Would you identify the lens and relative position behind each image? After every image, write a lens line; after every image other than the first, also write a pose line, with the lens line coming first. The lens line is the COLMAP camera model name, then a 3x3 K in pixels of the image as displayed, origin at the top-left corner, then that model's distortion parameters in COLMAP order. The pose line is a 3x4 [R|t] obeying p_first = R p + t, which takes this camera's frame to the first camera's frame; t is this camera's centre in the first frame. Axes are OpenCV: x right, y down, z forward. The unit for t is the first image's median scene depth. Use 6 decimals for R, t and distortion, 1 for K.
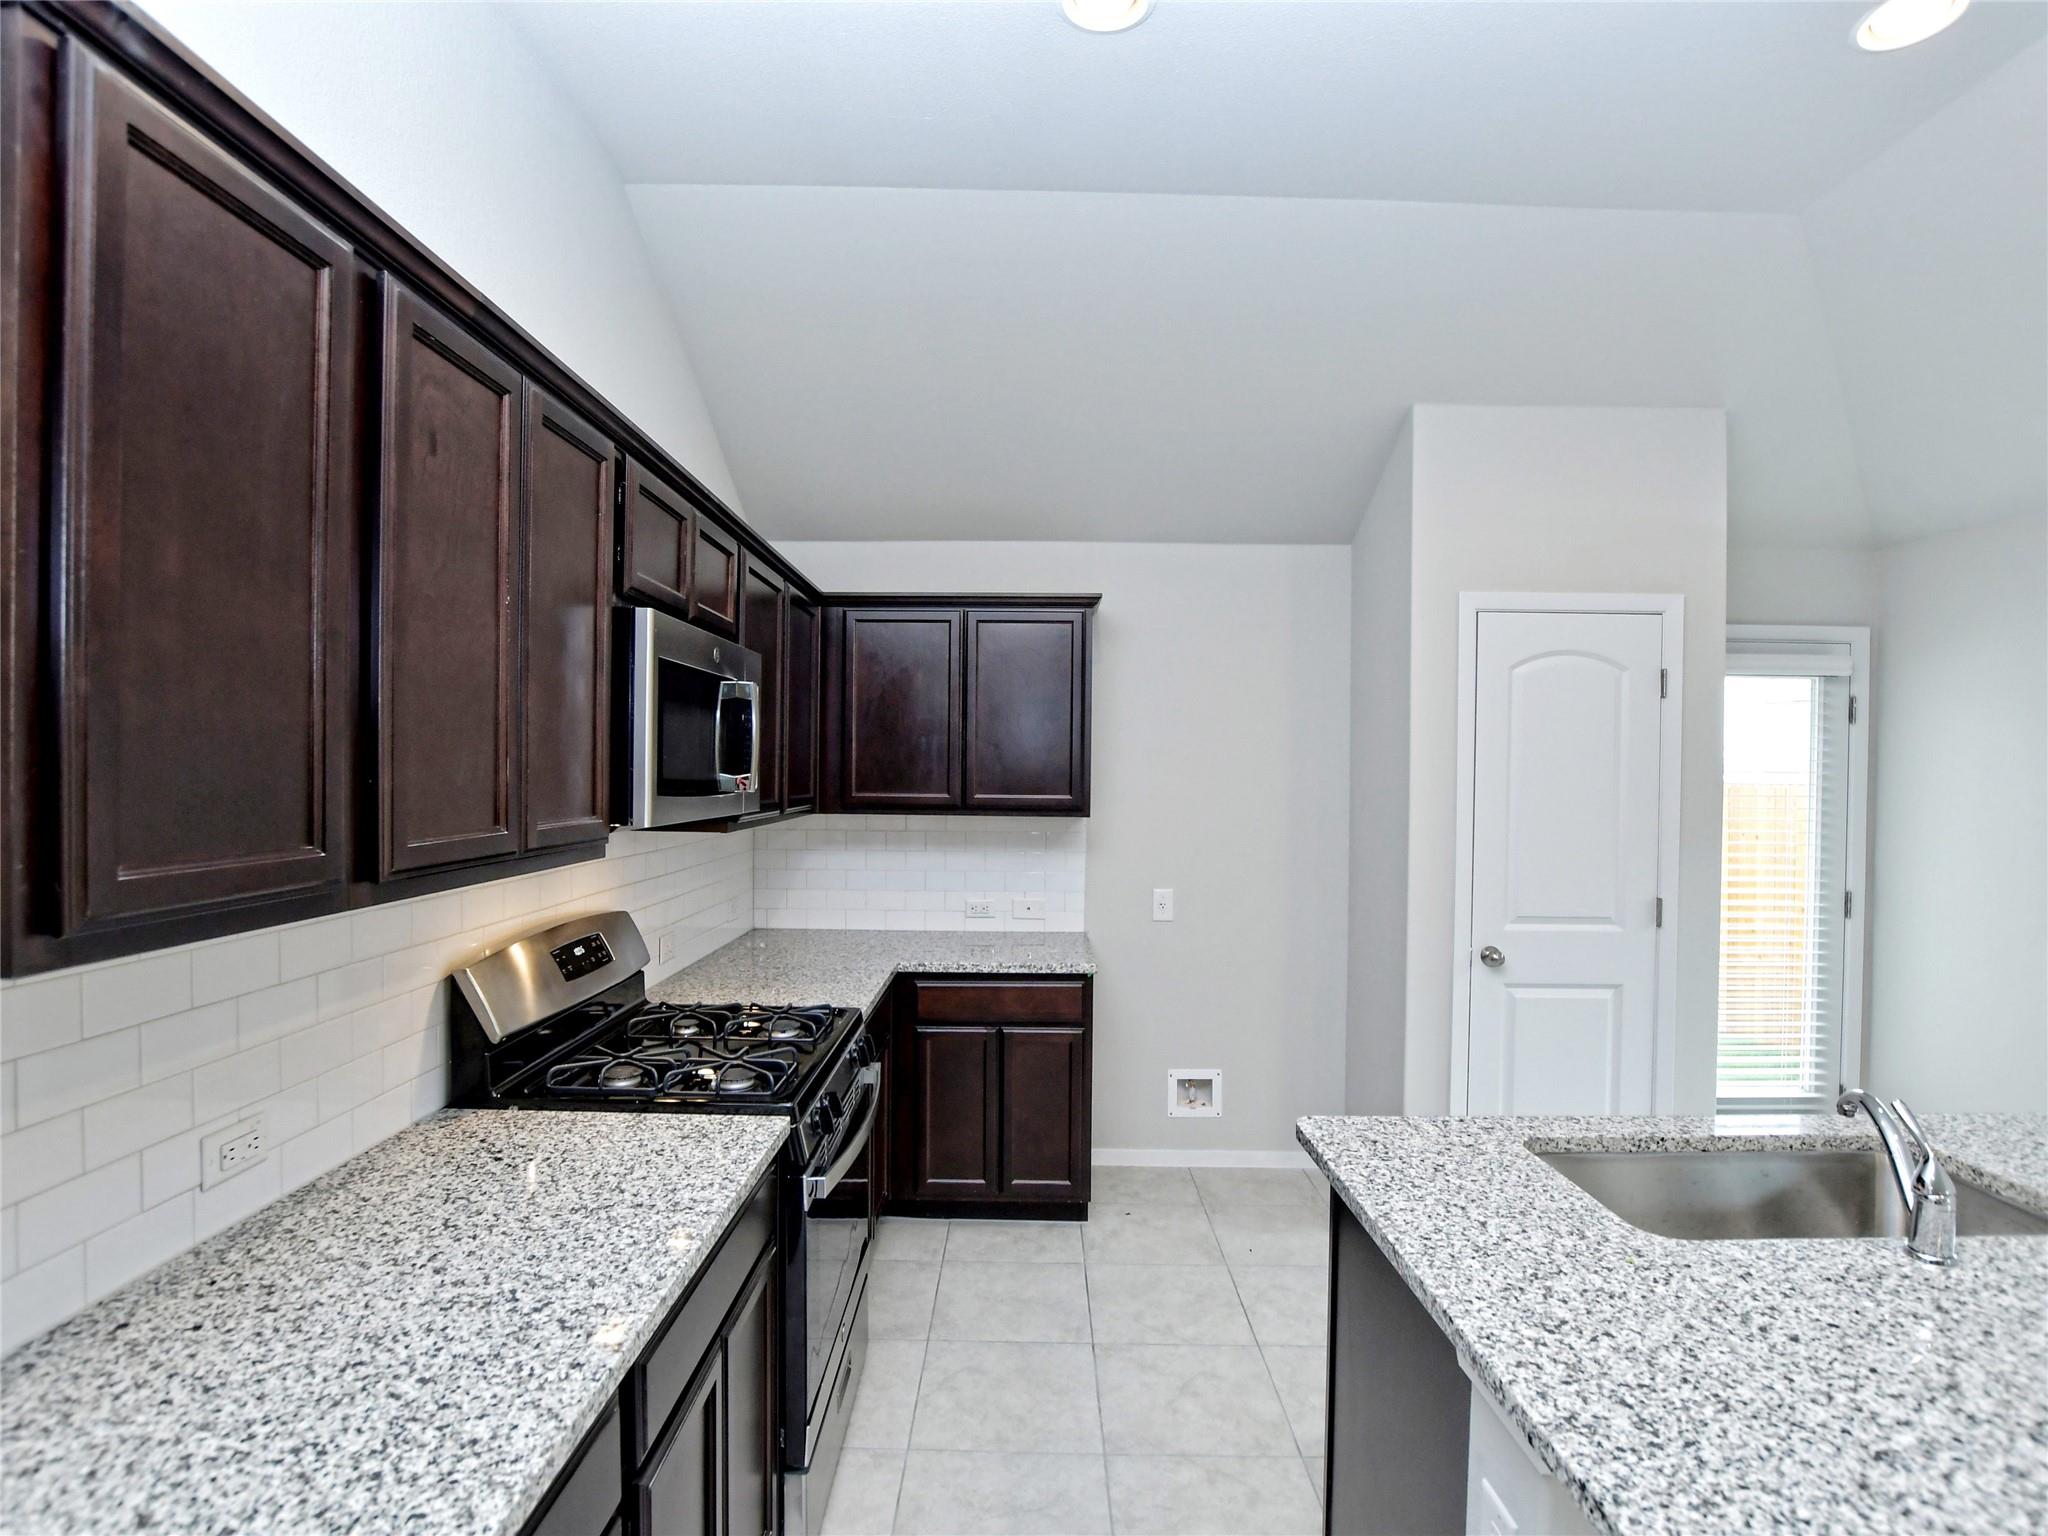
lens RADIAL K [[1005.1, 0, 1020.1], [0, 1005.1, 772.9], [0, 0, 1]] dist [-0.027803, 0.000781]
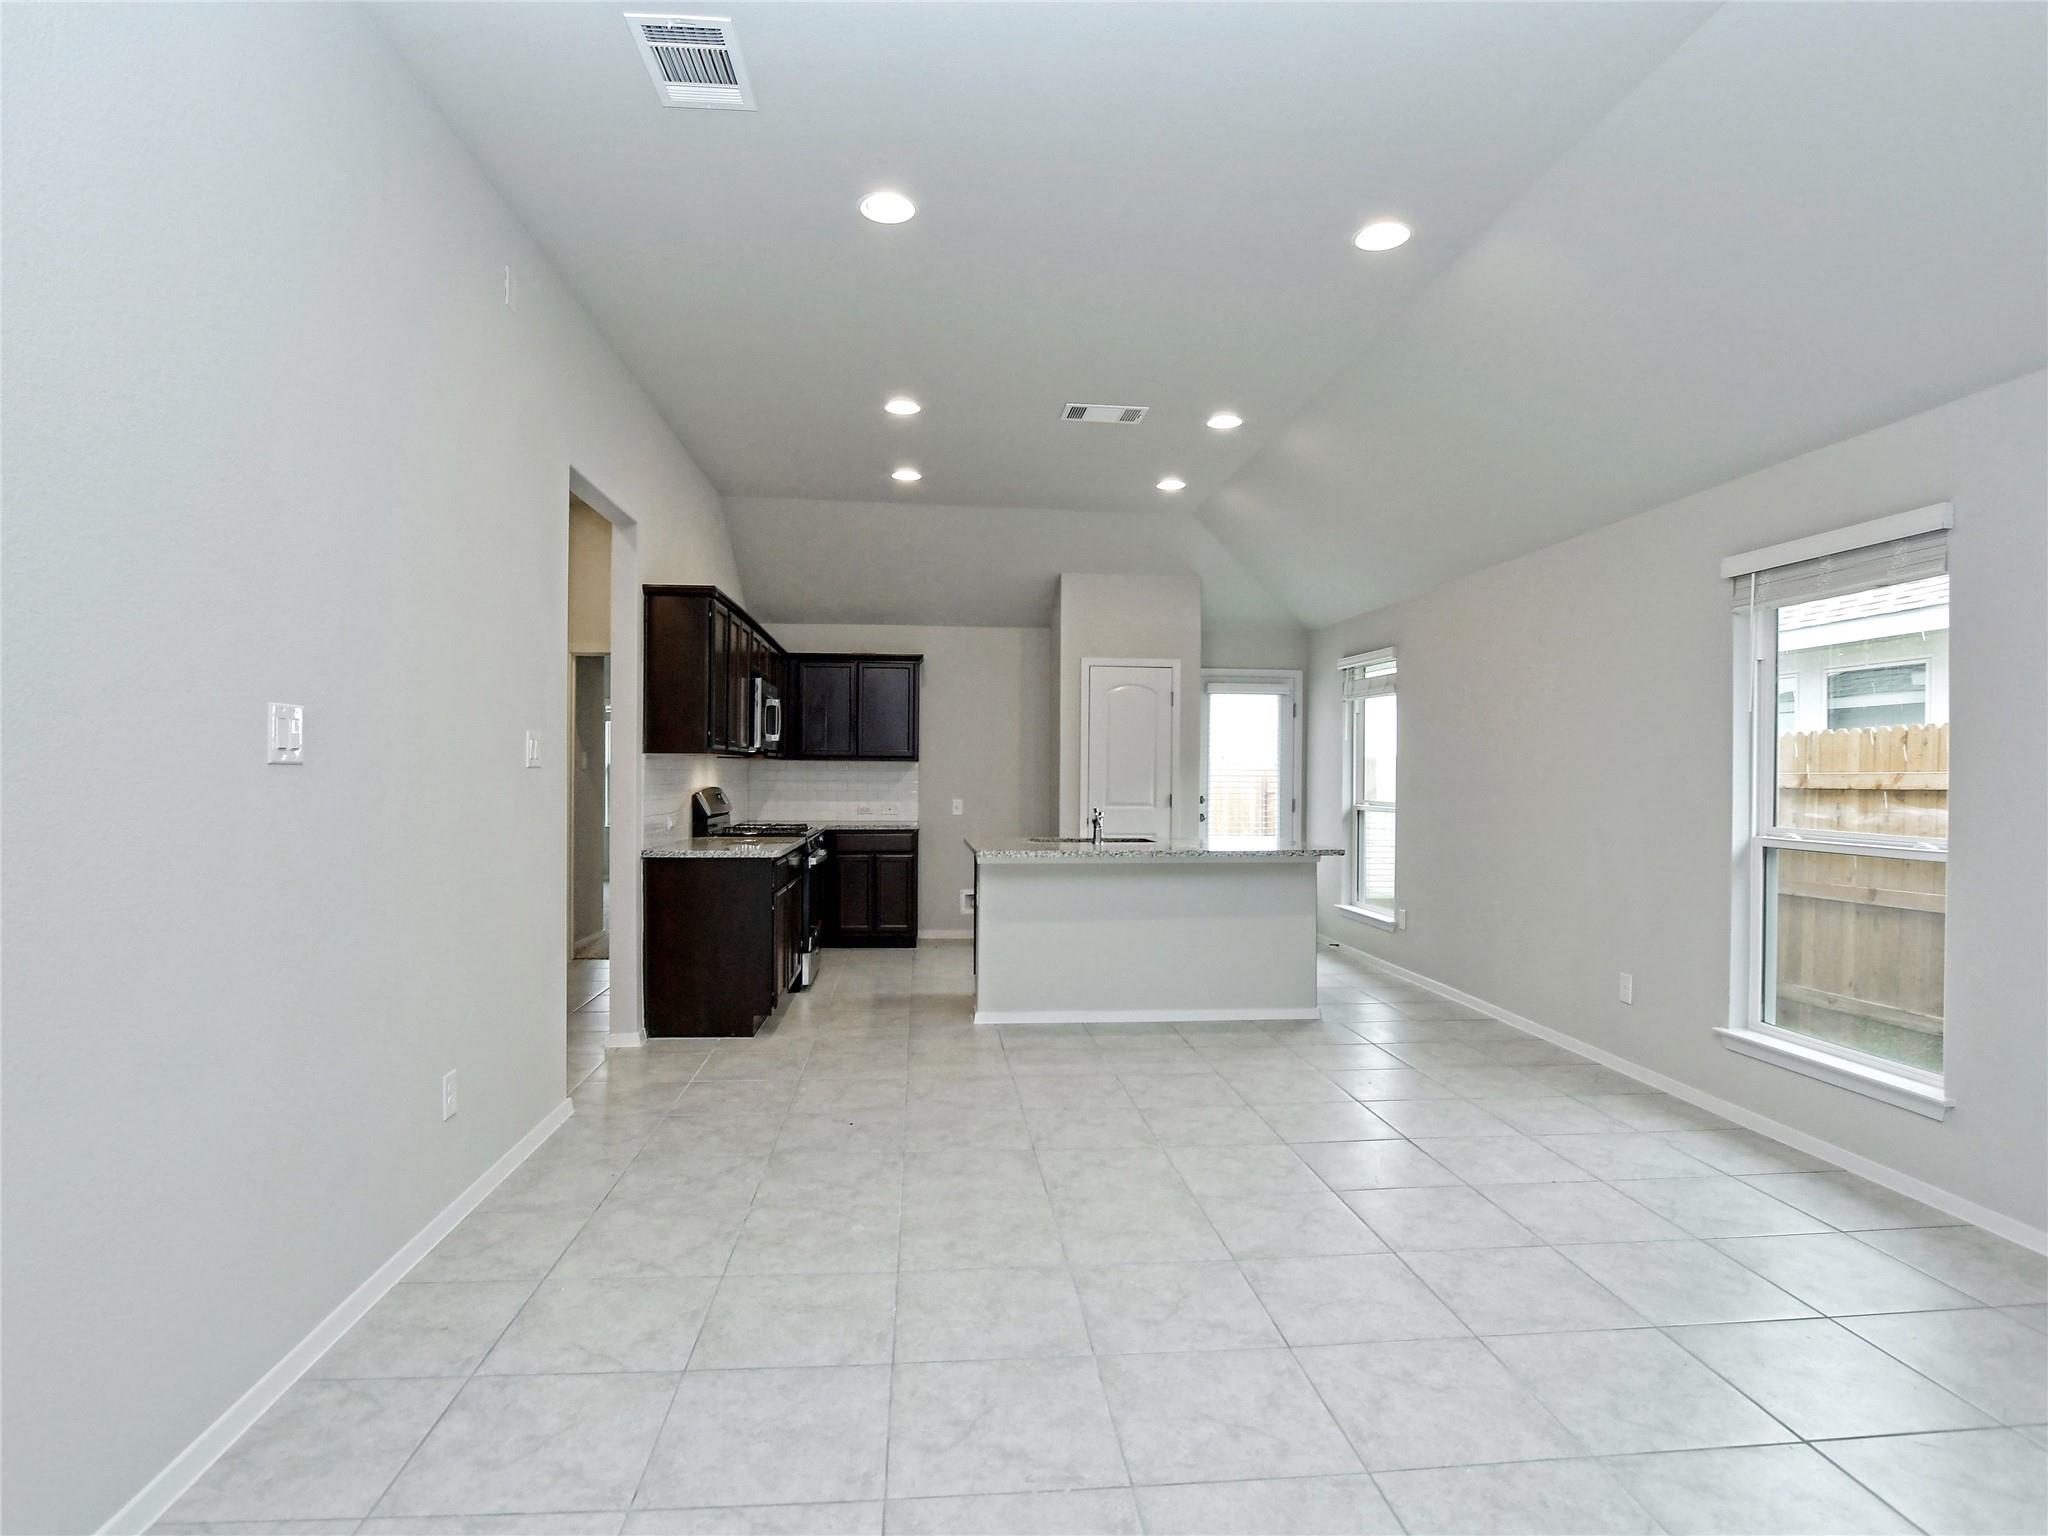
lens RADIAL K [[1073.7, 0, 1020.0], [0, 1073.7, 784.3], [0, 0, 1]] dist [-0.036305, 0.000418]
pose [[0.994294, -0.003919, 0.106607, 0.042485], [0.002810, 0.999940, 0.010552, 0.072140], [-0.106642, -0.010193, 0.994245, -1.290852]]
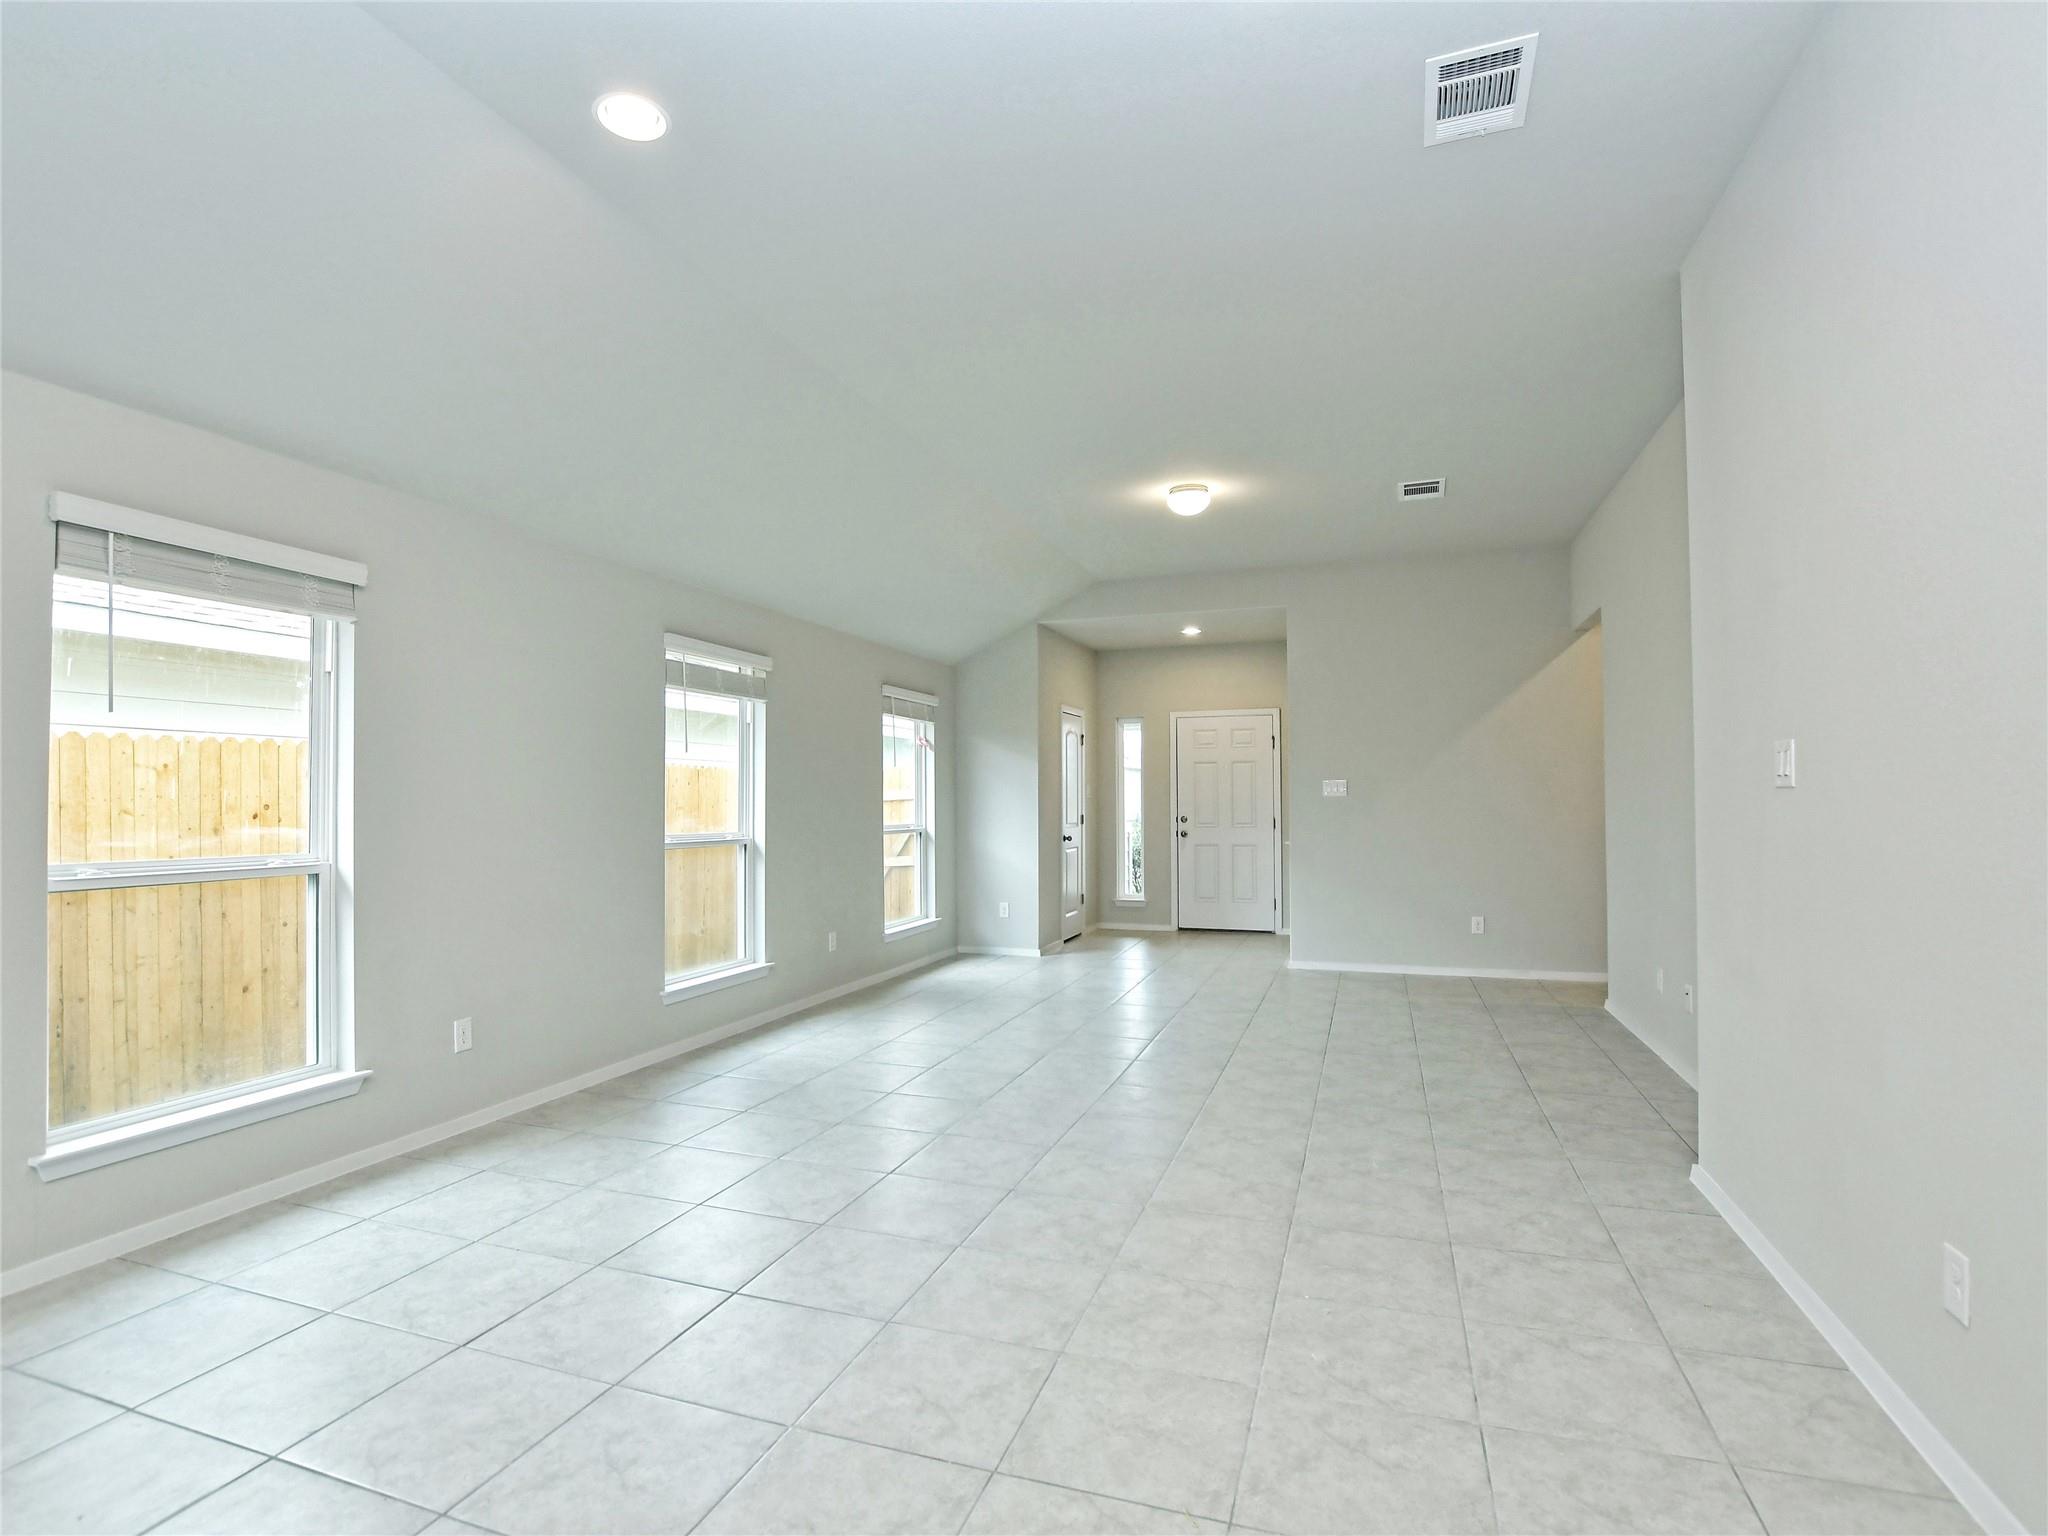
lens RADIAL K [[1005.1, 0, 1018.1], [0, 1005.1, 784.3], [0, 0, 1]] dist [-0.027803, 0.000781]
pose [[-0.948160, -0.000240, 0.317795, -0.018131], [-0.004296, 0.999918, -0.012060, 0.073937], [-0.317766, -0.012800, -0.948083, 0.277831]]
